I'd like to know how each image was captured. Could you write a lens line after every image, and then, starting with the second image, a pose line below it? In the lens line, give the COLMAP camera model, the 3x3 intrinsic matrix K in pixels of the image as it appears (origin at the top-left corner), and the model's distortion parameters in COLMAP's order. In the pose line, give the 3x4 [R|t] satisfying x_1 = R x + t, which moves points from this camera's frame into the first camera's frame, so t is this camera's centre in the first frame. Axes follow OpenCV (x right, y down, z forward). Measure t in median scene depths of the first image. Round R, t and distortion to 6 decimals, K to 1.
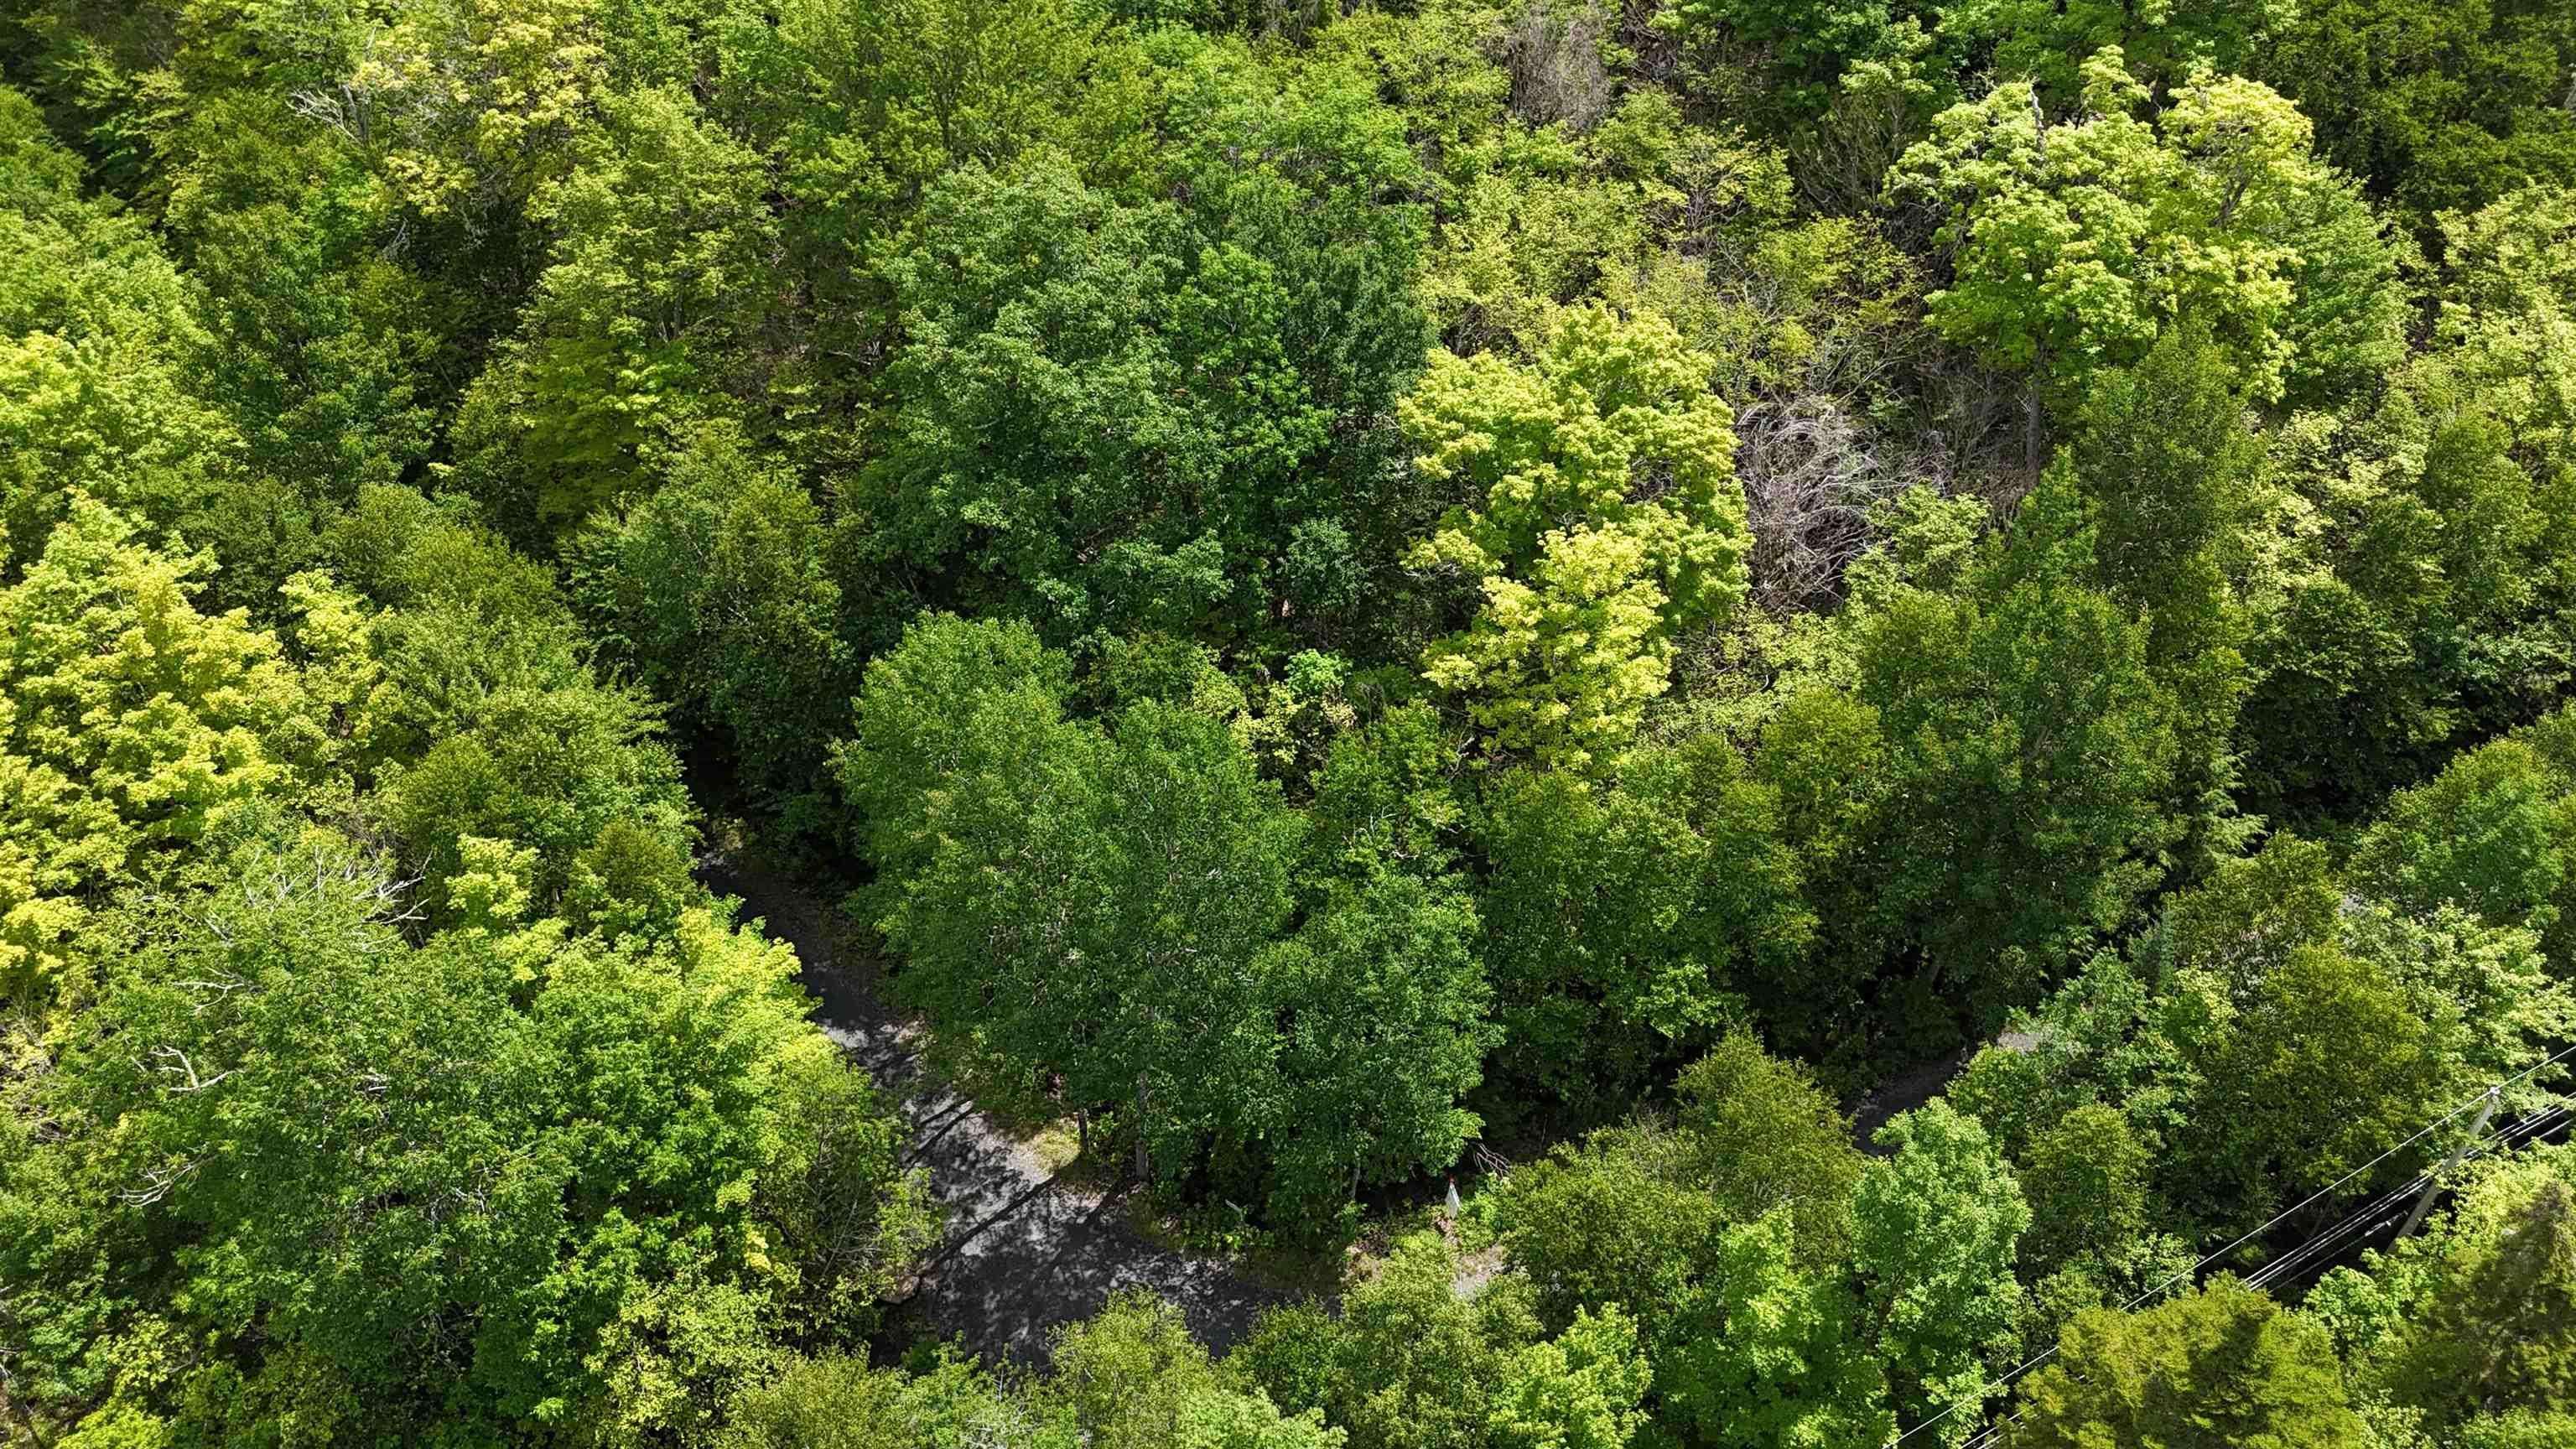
lens RADIAL K [[1870.2, 0, 1288.0], [0, 1870.2, 724.5], [0, 0, 1]] dist [0.065960, -0.054862]
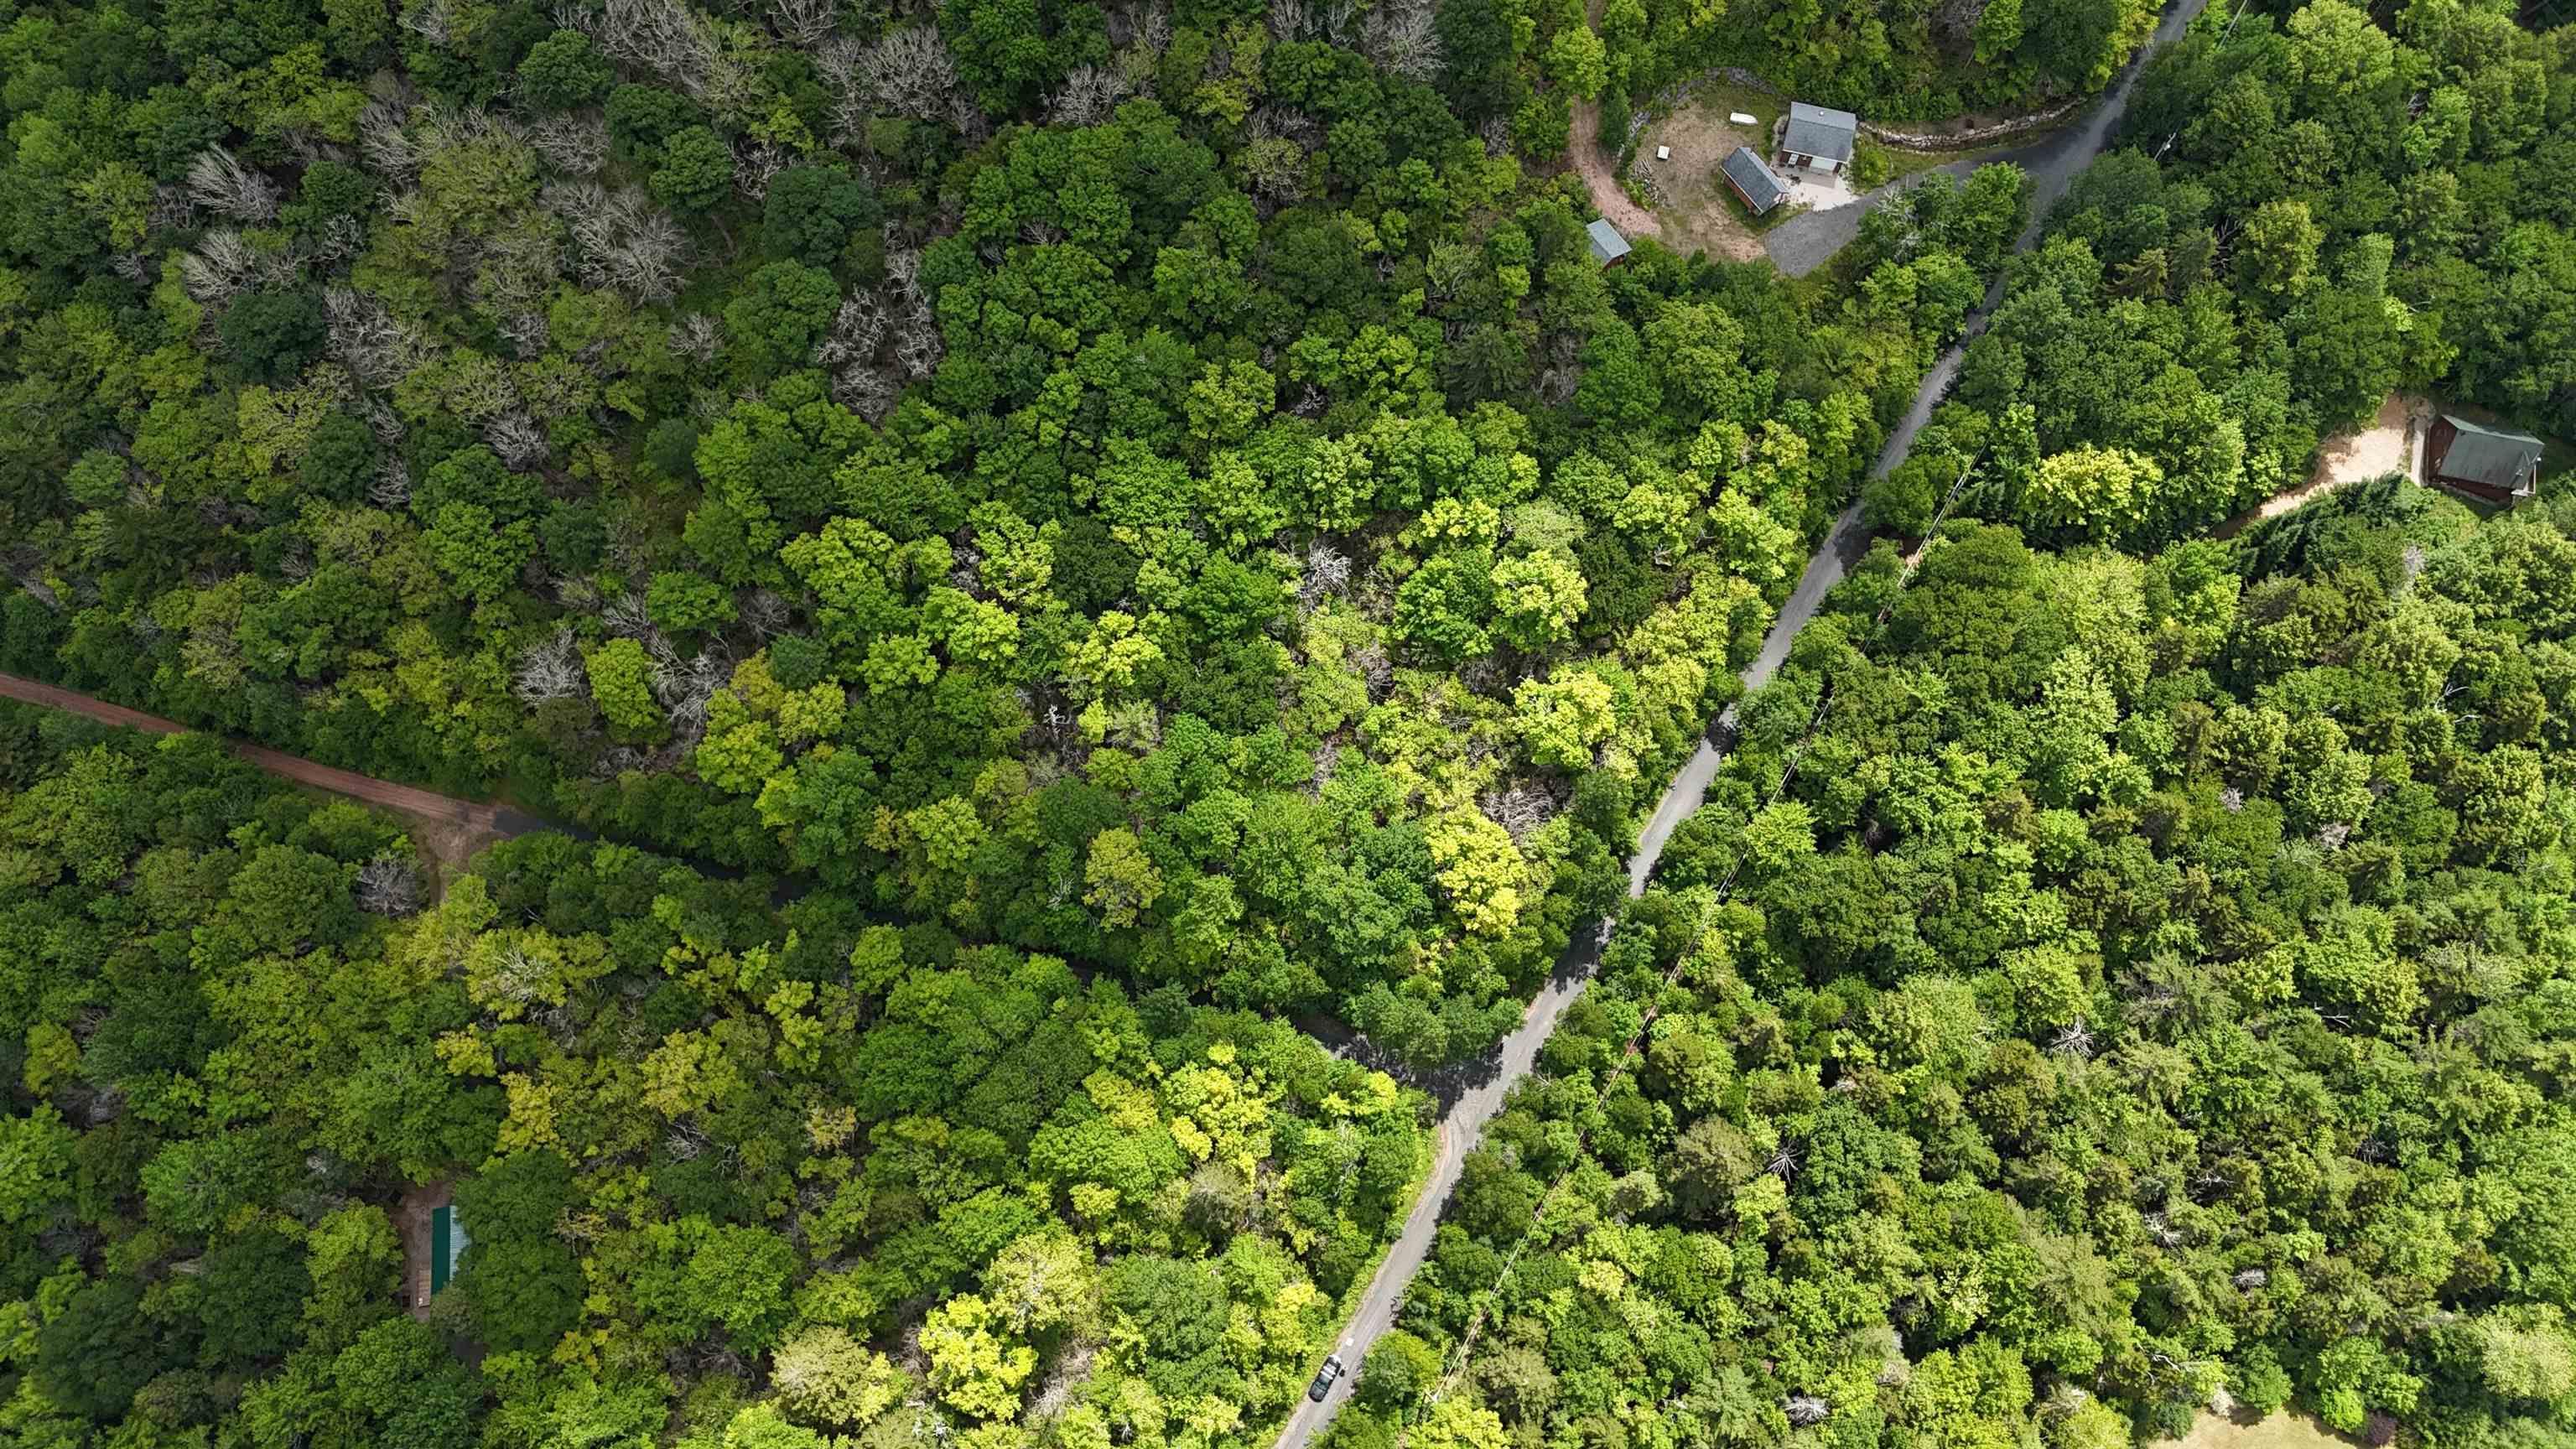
lens RADIAL K [[1870.2, 0, 1288.0], [0, 1870.2, 724.5], [0, 0, 1]] dist [0.065960, -0.054862]
pose [[0.853931, -0.491508, 0.170943, -0.734938], [0.321236, 0.756315, 0.569908, -2.809282], [-0.409401, -0.431749, 0.803731, -1.915084]]
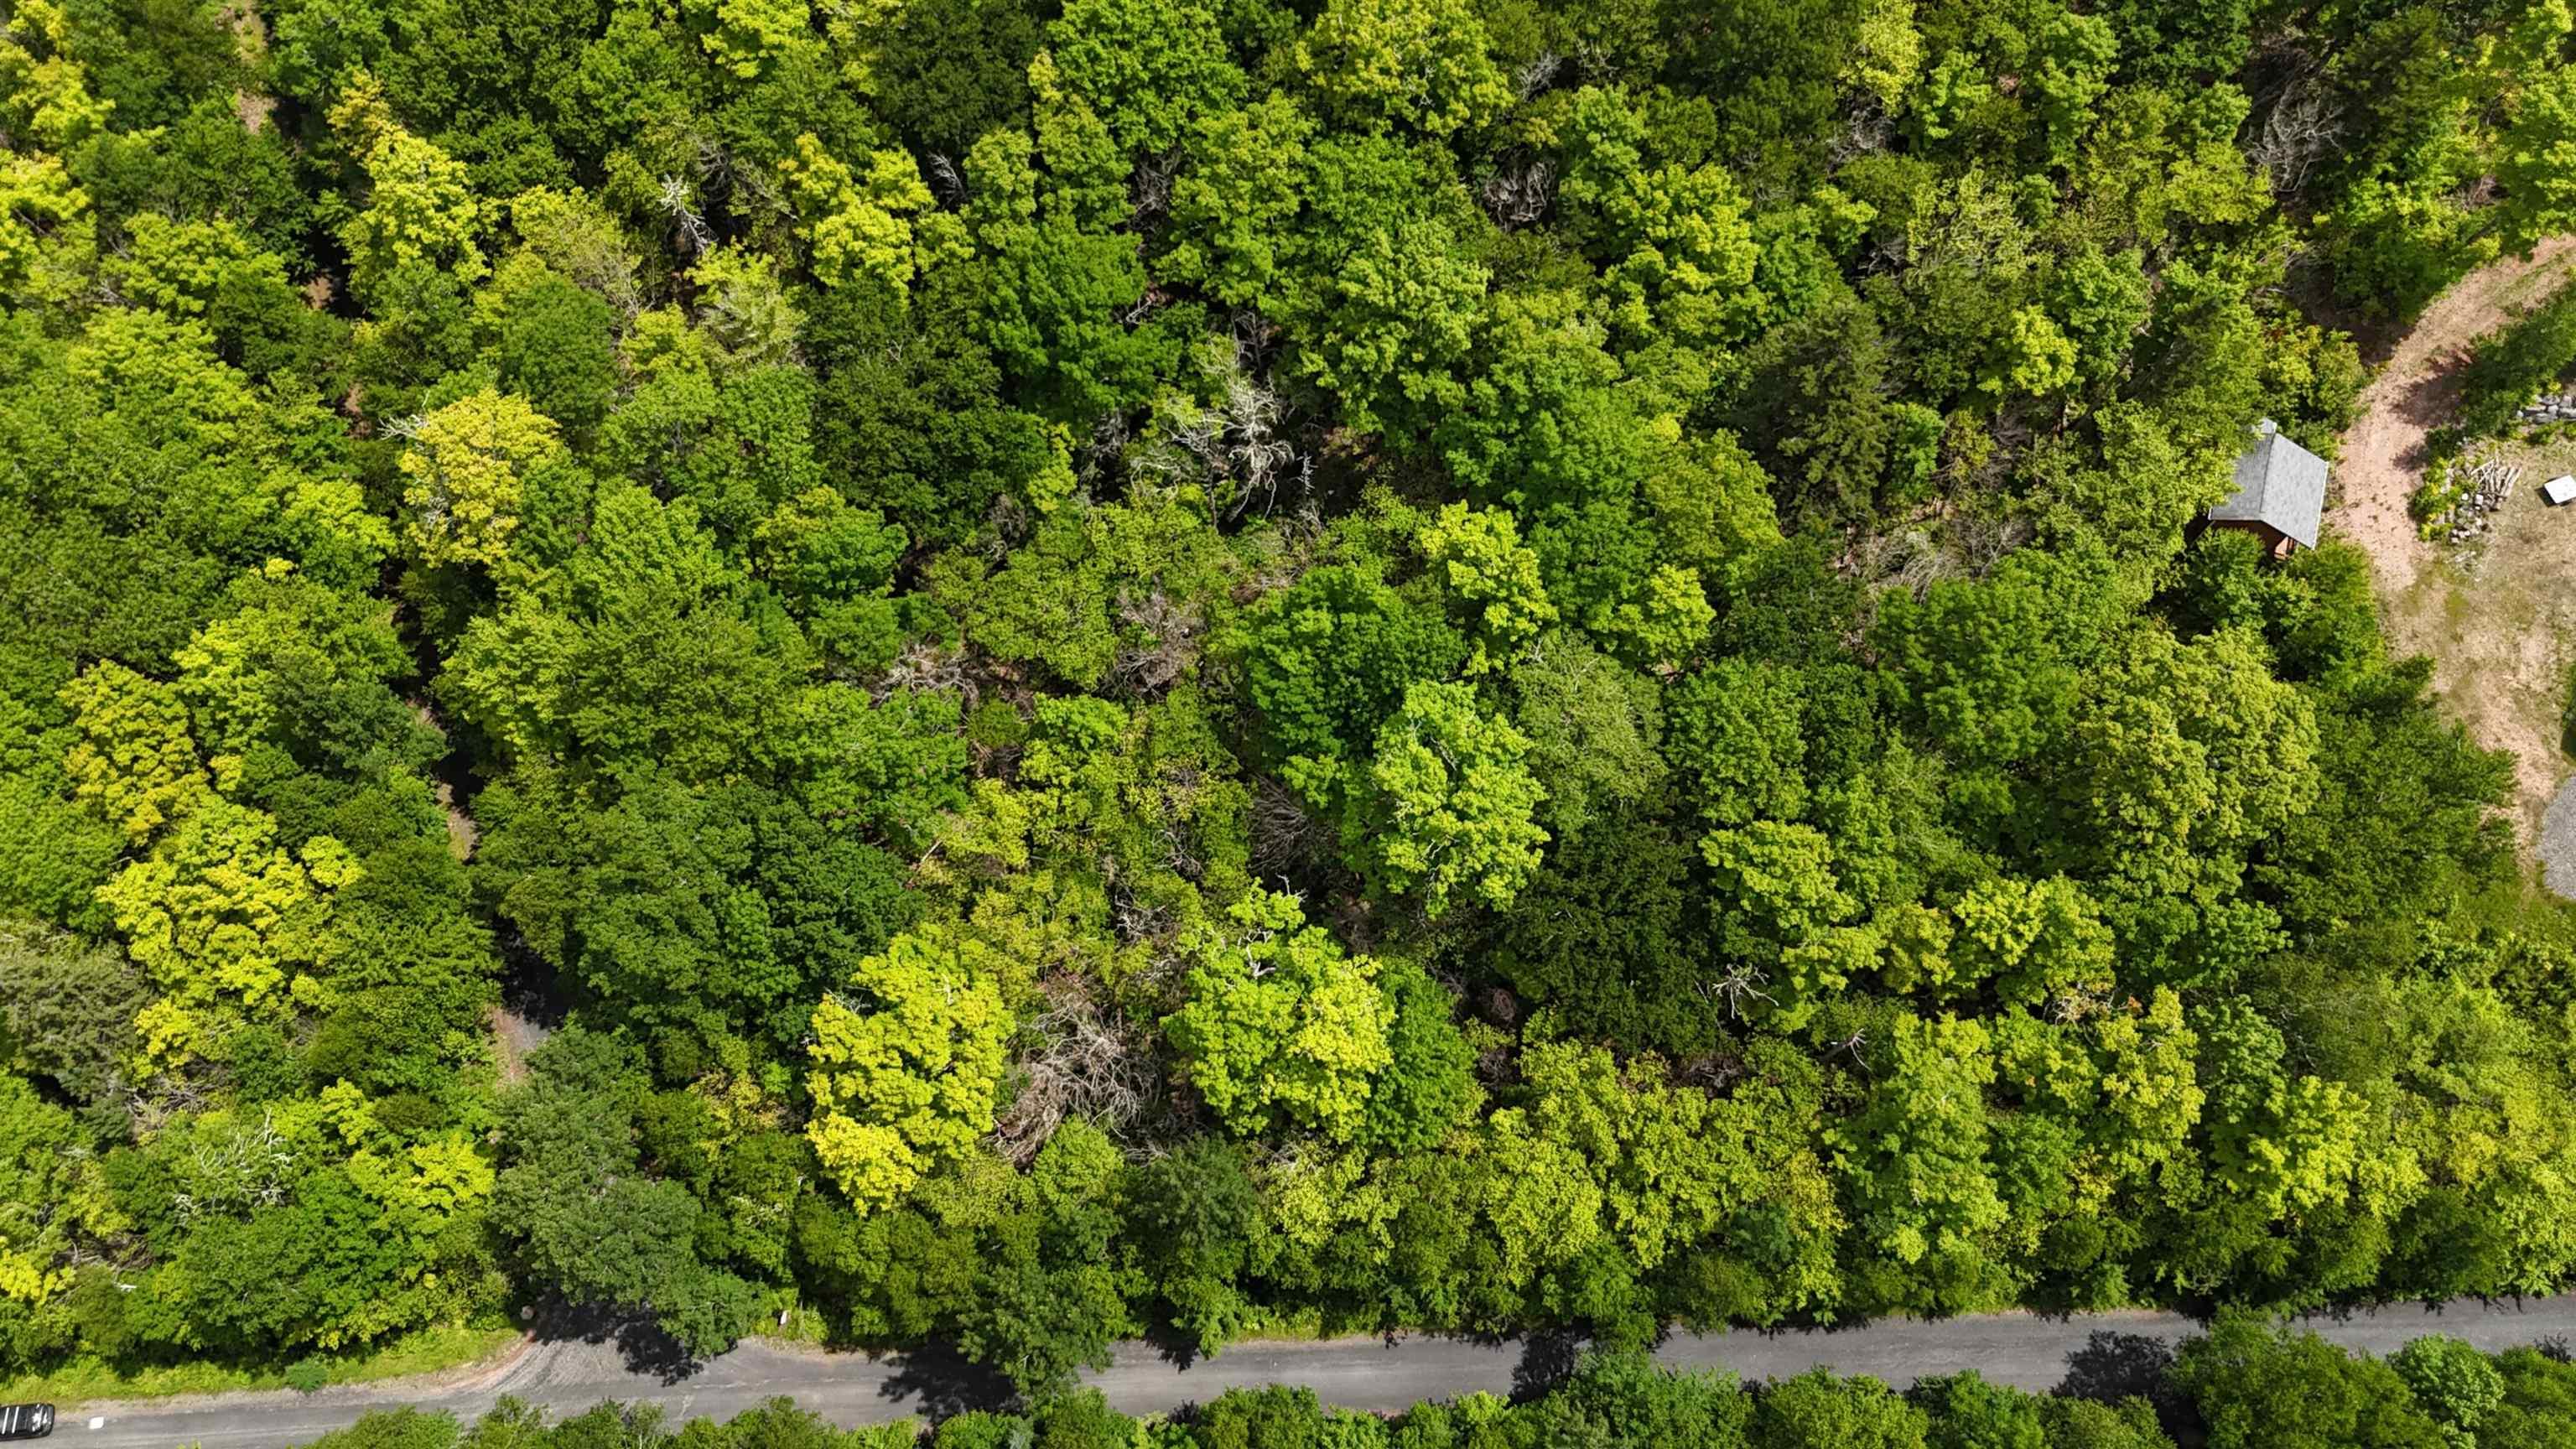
lens RADIAL K [[1870.2, 0, 1288.0], [0, 1870.2, 724.5], [0, 0, 1]] dist [0.065960, -0.054862]
pose [[0.916318, 0.371856, -0.148612, 0.658880], [-0.244633, 0.813611, 0.527439, -1.491696], [0.317044, -0.446946, 0.836494, -0.264431]]
